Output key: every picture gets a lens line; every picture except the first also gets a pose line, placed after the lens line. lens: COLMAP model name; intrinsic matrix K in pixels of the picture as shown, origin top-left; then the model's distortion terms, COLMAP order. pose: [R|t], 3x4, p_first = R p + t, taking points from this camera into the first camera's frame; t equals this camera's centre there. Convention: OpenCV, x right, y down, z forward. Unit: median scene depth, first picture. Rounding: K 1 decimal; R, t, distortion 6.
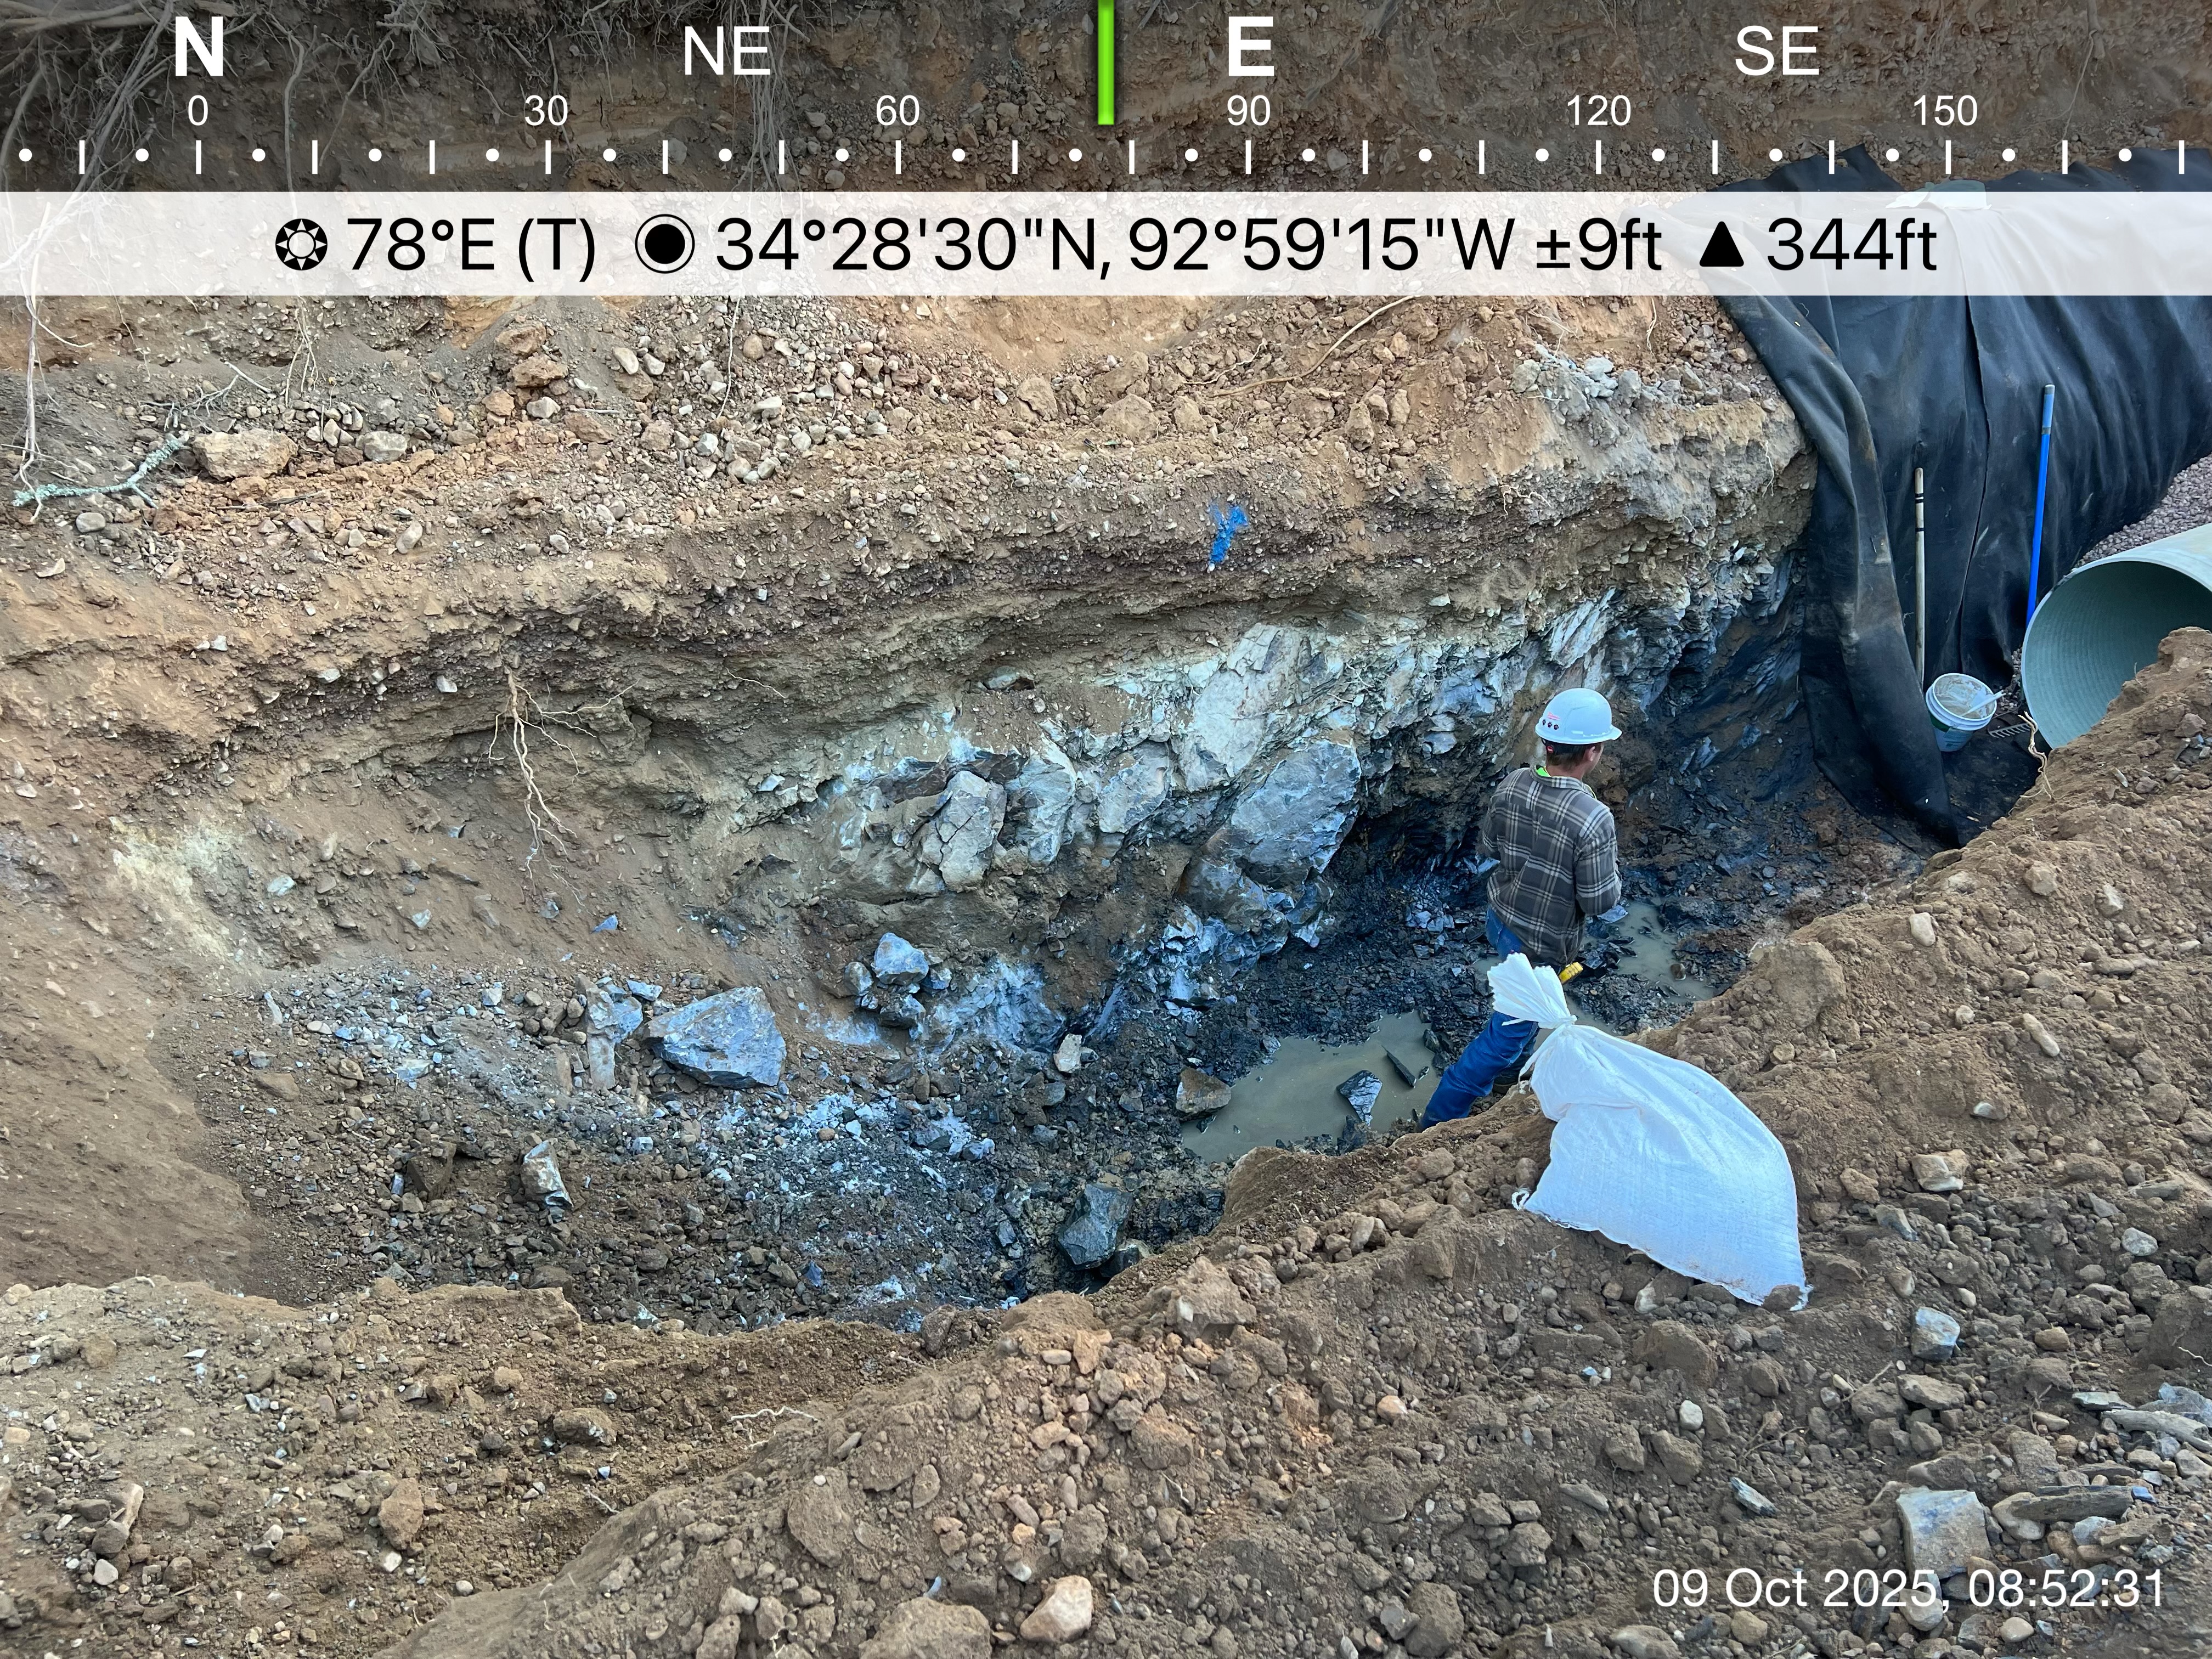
lens RADIAL K [[1666.2, 0, 1105.3], [0, 1666.2, 829.4], [0, 0, 1]] dist [0.017499, -0.031808]
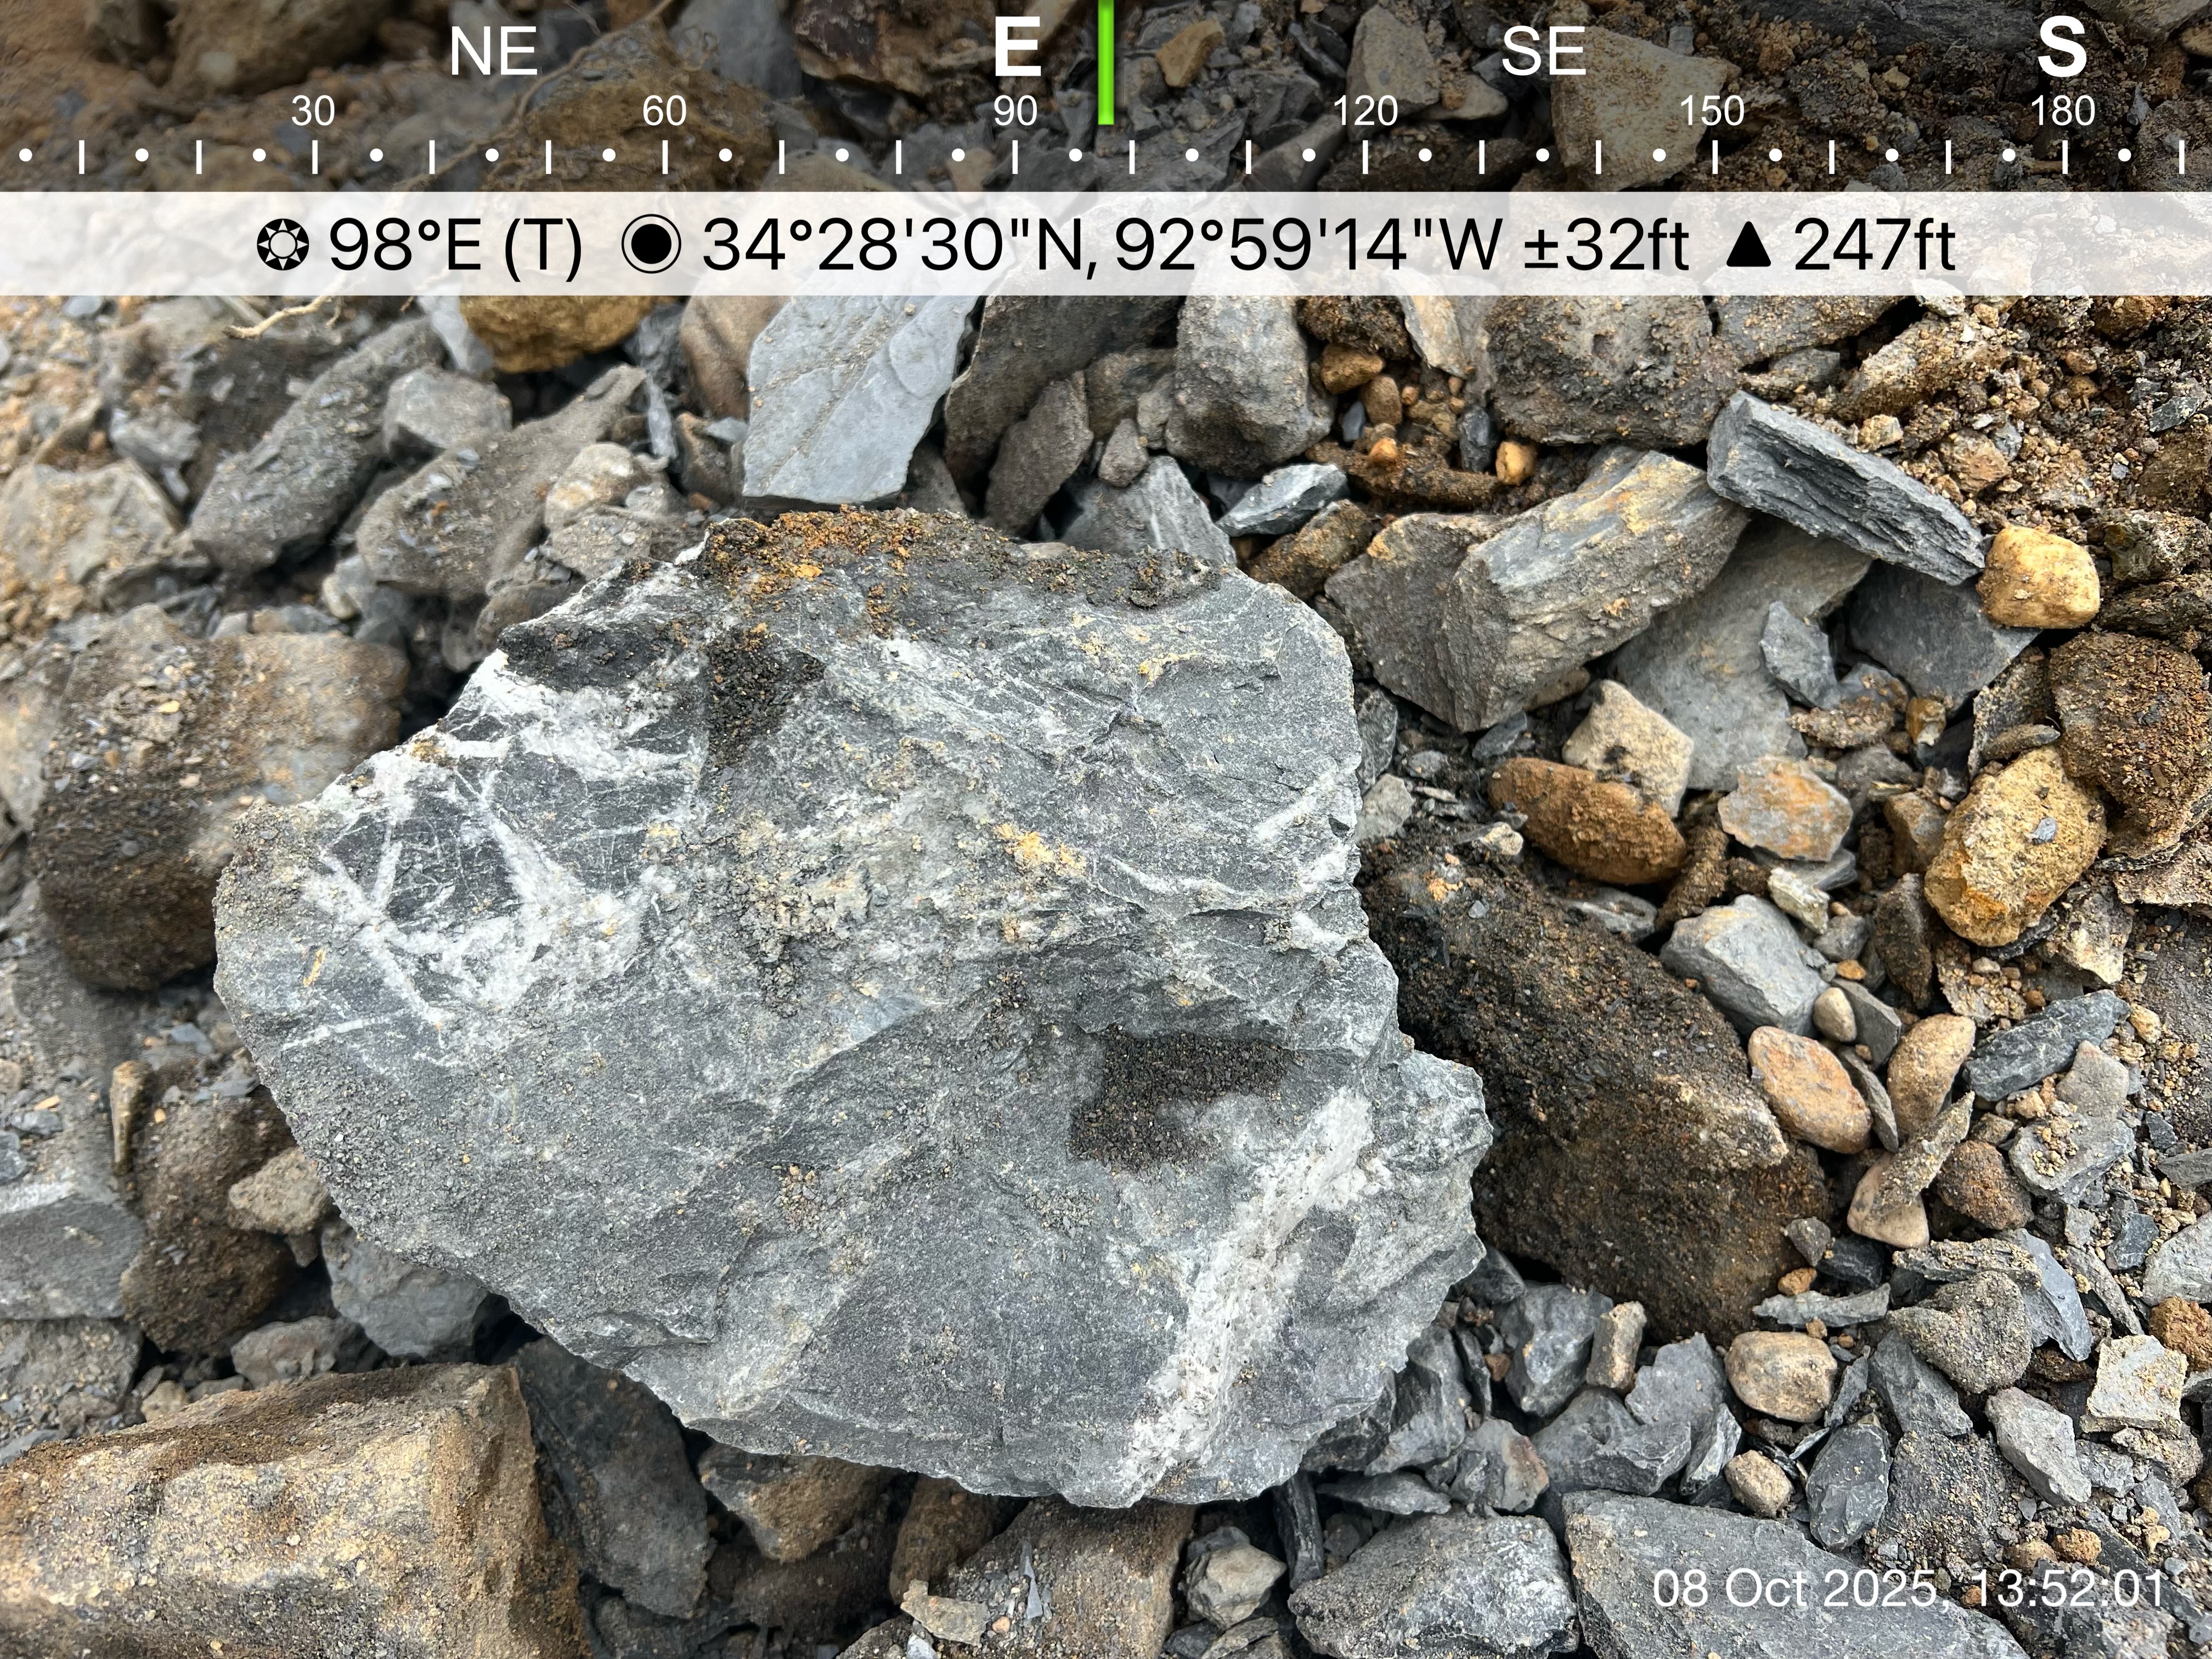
lens RADIAL K [[1666.2, 0, 1106.3], [0, 1666.2, 828.8], [0, 0, 1]] dist [0.017499, -0.031808]
pose [[1.000000, 0.000222, 0.000264, 0.140053], [-0.000222, 1.000000, -0.000417, 0.000297], [-0.000264, 0.000417, 1.000000, -0.000668]]
